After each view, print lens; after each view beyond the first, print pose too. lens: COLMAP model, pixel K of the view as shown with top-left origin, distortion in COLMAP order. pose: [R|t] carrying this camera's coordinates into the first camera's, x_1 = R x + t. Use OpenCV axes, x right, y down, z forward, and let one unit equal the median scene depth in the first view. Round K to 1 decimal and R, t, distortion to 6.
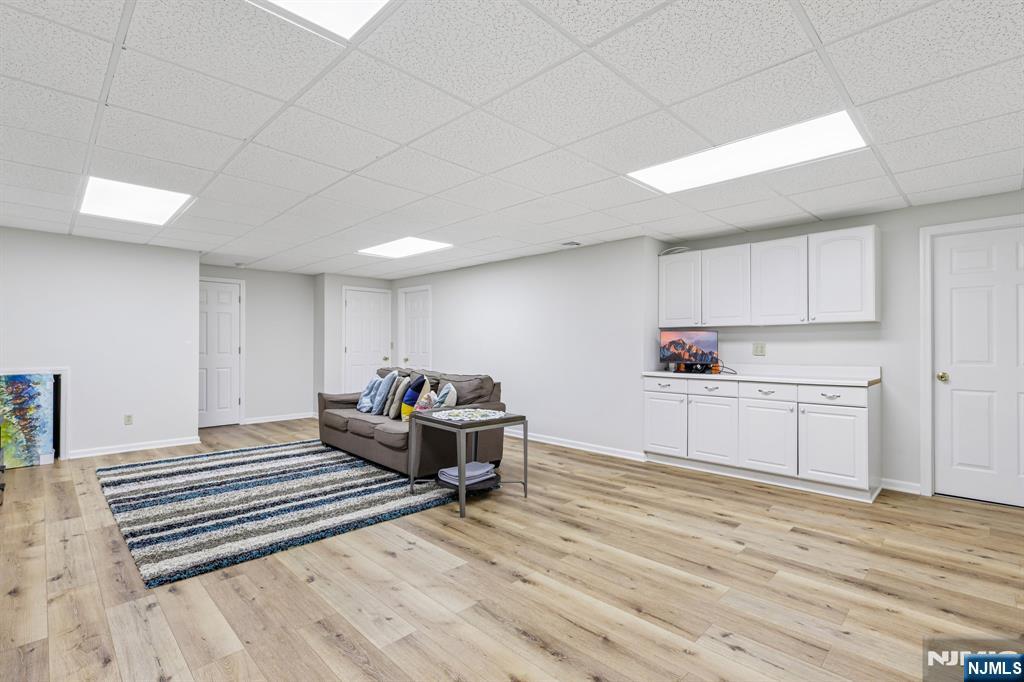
lens RADIAL K [[469.6, 0, 507.1], [0, 469.6, 343.7], [0, 0, 1]] dist [-0.003921, 0.001242]
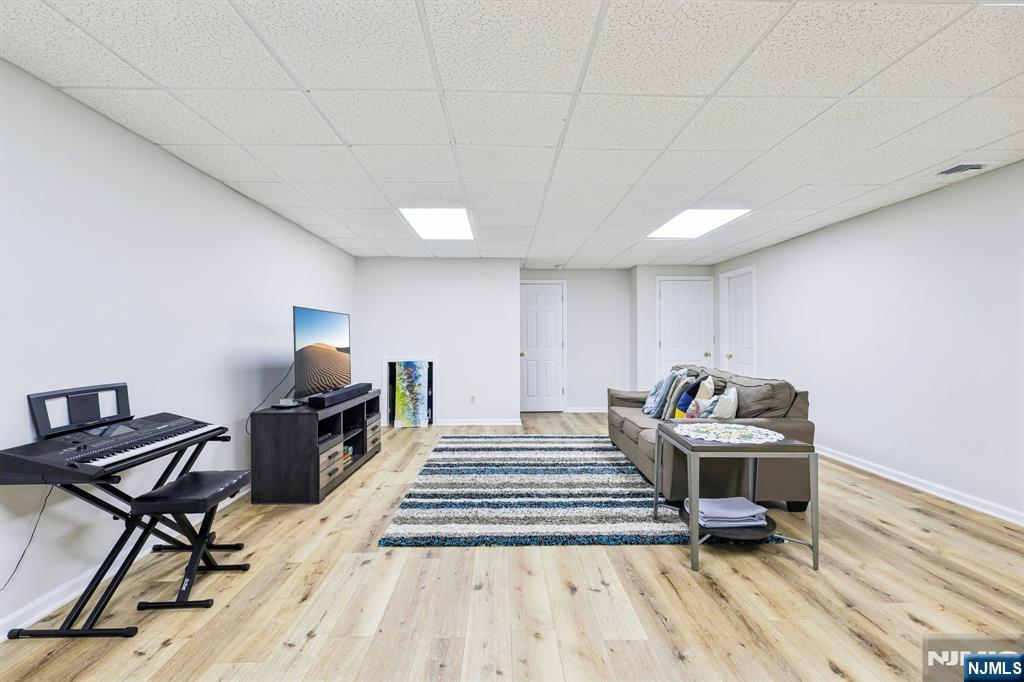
lens RADIAL K [[469.6, 0, 512.3], [0, 469.6, 340.3], [0, 0, 1]] dist [-0.003921, 0.001242]
pose [[0.725891, -0.002457, -0.687805, 0.176210], [0.005894, 0.999979, 0.002648, 0.001692], [0.687785, -0.005976, 0.725890, 0.224903]]
